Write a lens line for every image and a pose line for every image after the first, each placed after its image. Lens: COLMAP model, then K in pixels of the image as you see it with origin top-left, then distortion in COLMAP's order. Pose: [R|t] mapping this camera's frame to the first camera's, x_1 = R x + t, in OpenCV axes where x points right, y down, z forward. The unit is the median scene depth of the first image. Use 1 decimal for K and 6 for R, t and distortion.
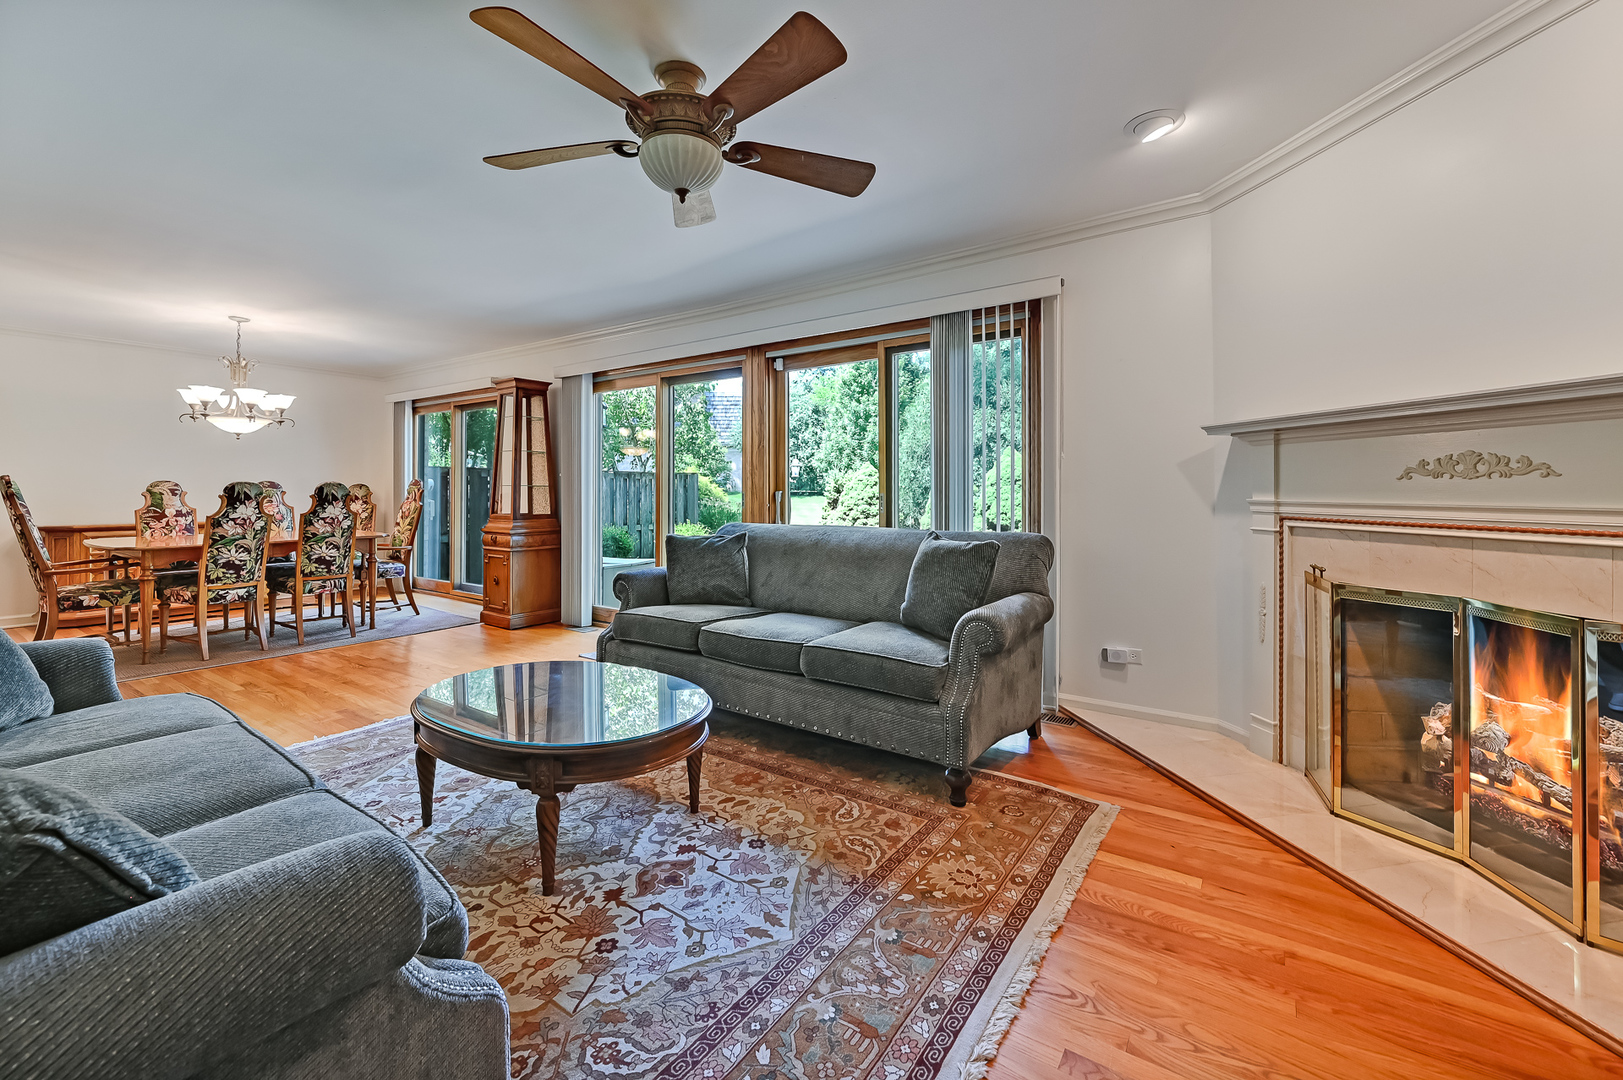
lens RADIAL K [[671.3, 0, 826.5], [0, 671.3, 495.9], [0, 0, 1]] dist [0.002485, 0.000250]
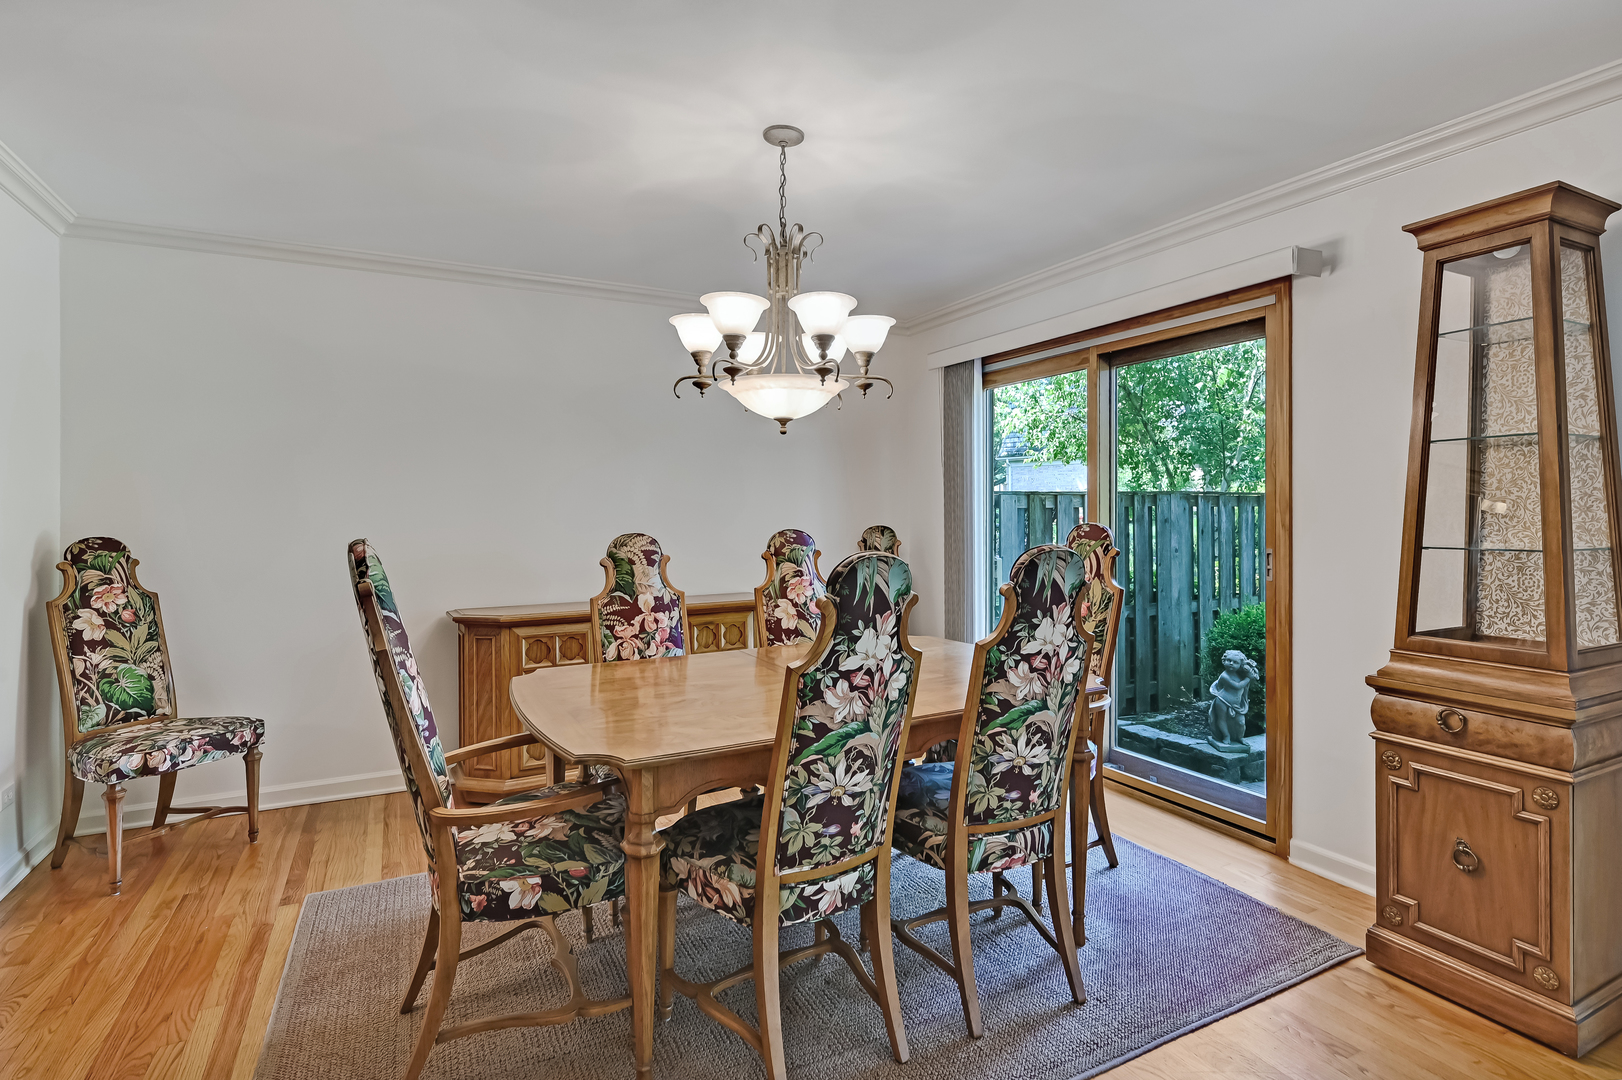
lens RADIAL K [[774.7, 0, 806.0], [0, 774.7, 526.5], [0, 0, 1]] dist [-0.002441, 0.000225]
pose [[0.886797, 0.001930, -0.462154, -0.673782], [0.003474, 0.999935, 0.010843, -0.034911], [0.462145, -0.011221, 0.886733, 0.618393]]
